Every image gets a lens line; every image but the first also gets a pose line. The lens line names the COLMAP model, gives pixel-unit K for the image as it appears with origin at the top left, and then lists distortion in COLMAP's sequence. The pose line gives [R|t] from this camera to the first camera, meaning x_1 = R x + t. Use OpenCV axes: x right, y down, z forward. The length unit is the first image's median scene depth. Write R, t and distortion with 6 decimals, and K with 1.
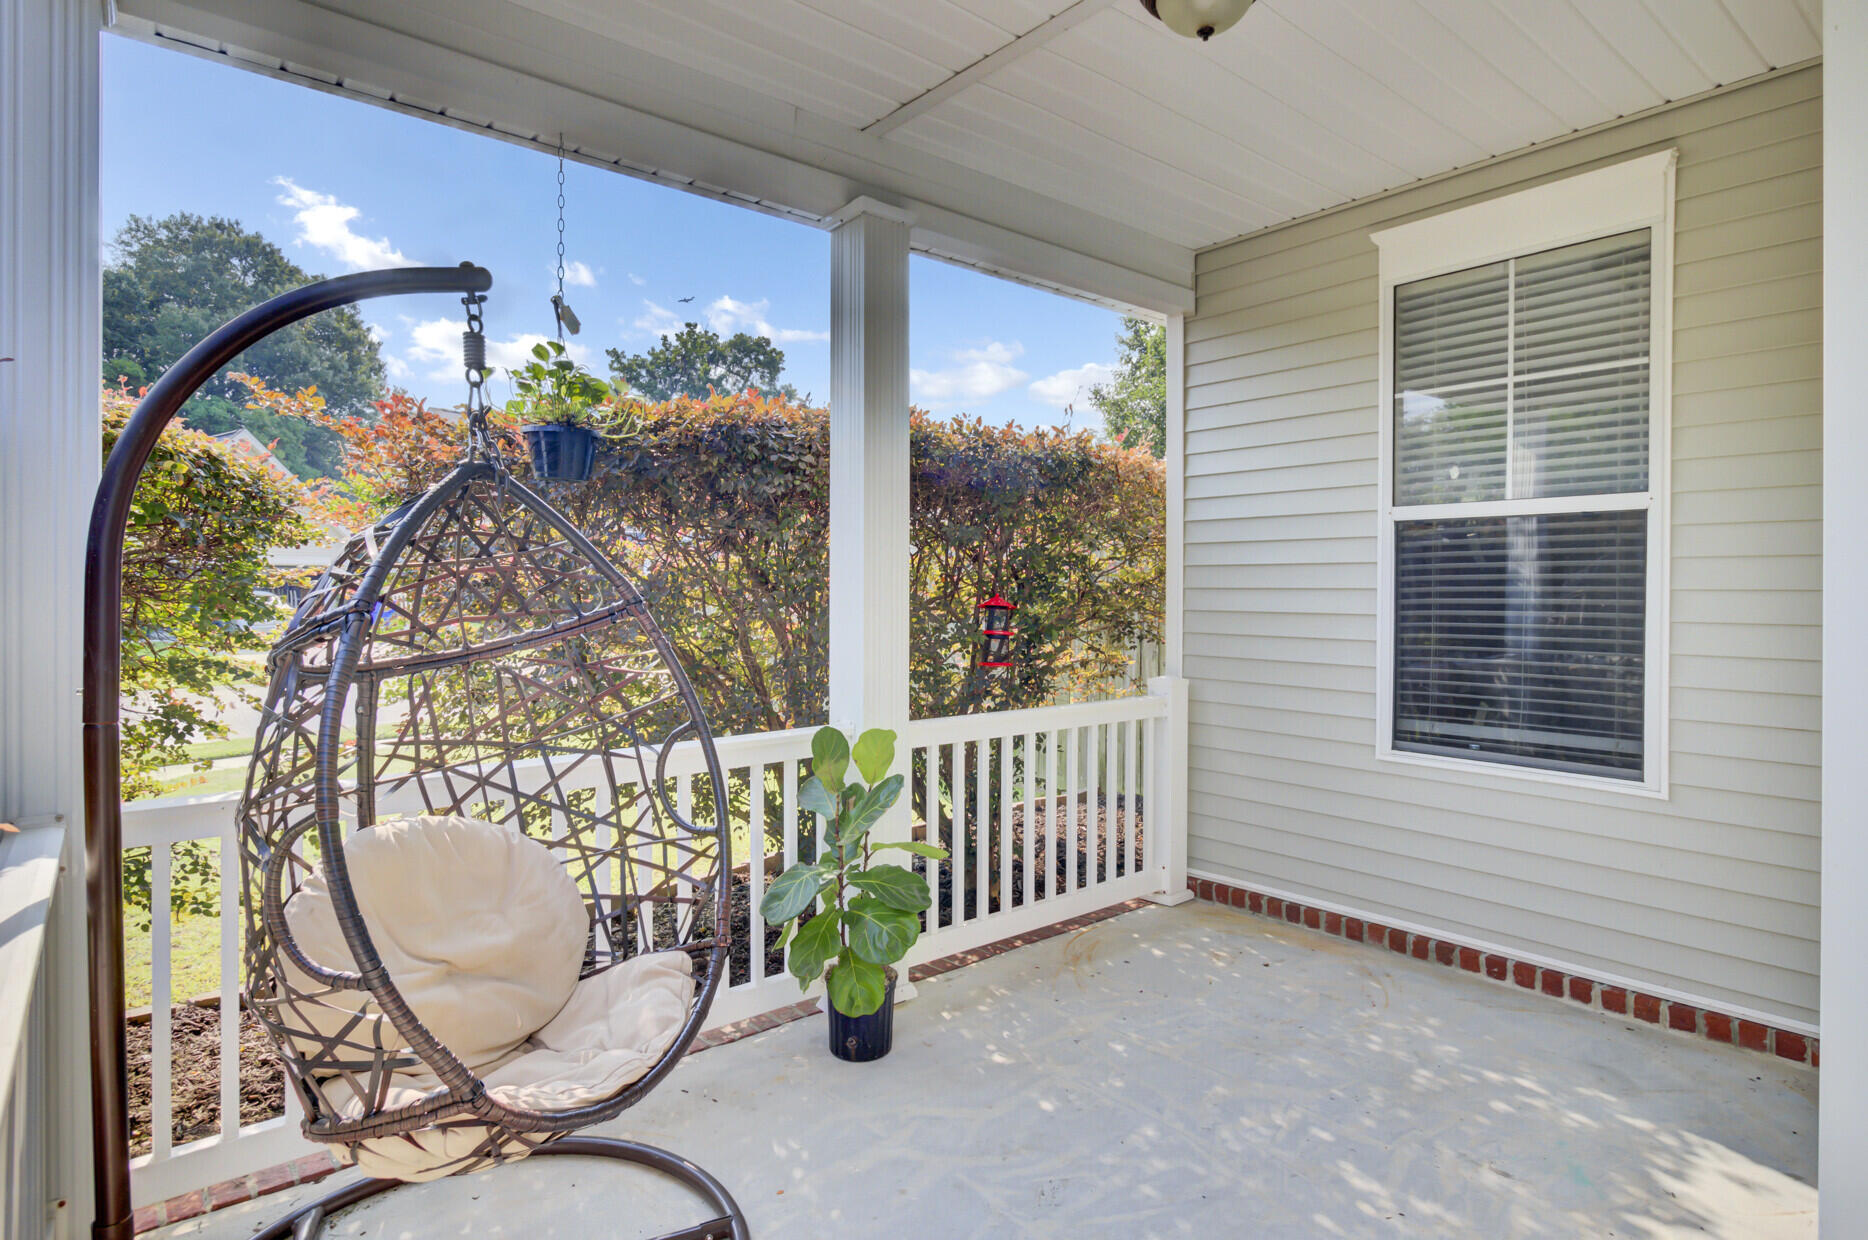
lens RADIAL K [[991.8, 0, 935.3], [0, 991.8, 586.2], [0, 0, 1]] dist [-0.002565, -0.000248]
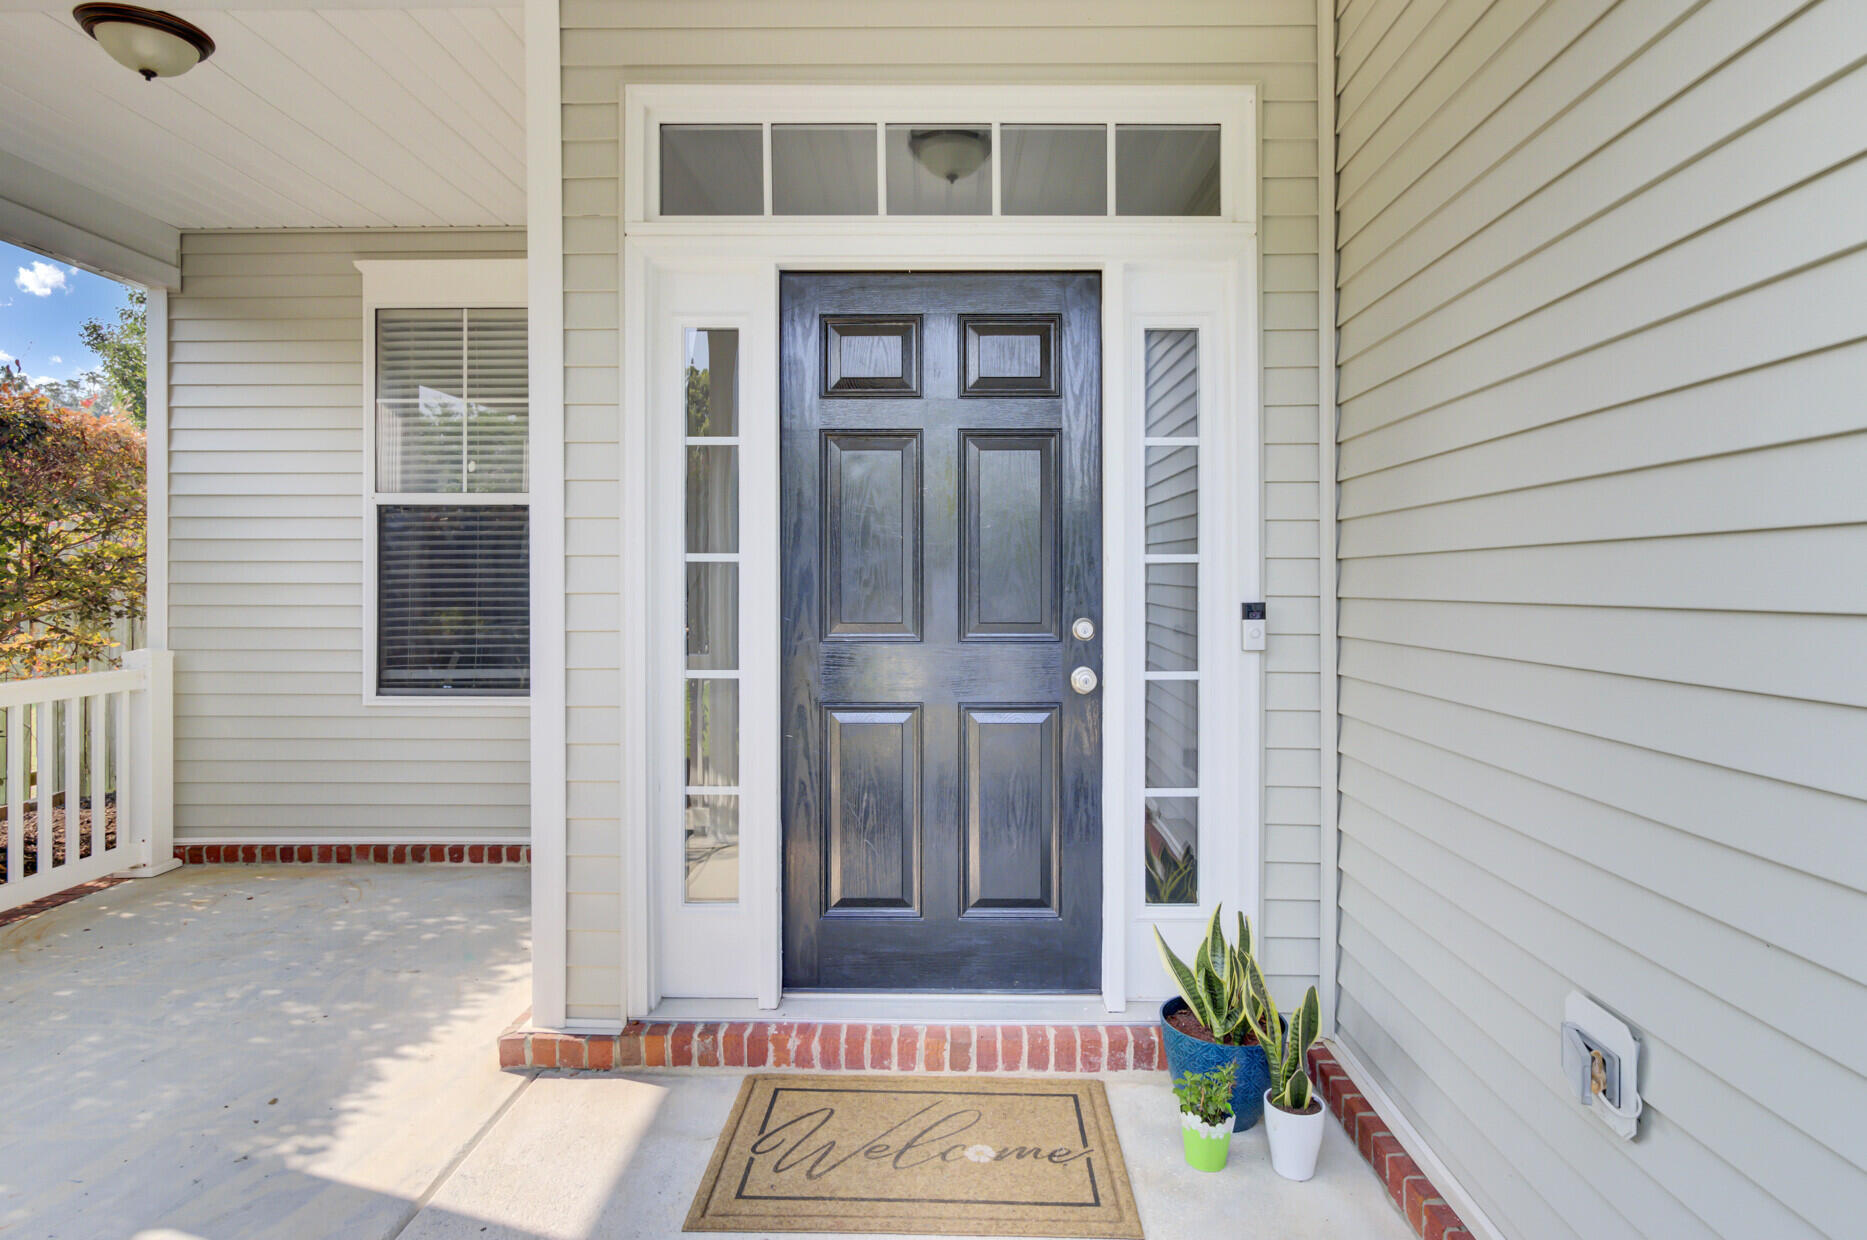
lens RADIAL K [[1007.0, 0, 955.7], [0, 1007.0, 576.5], [0, 0, 1]] dist [-0.003208, -0.000122]
pose [[0.649371, -0.004298, 0.760460, -0.008005], [0.001367, 0.999989, 0.004485, 0.017552], [-0.760471, -0.001873, 0.649370, -0.342949]]
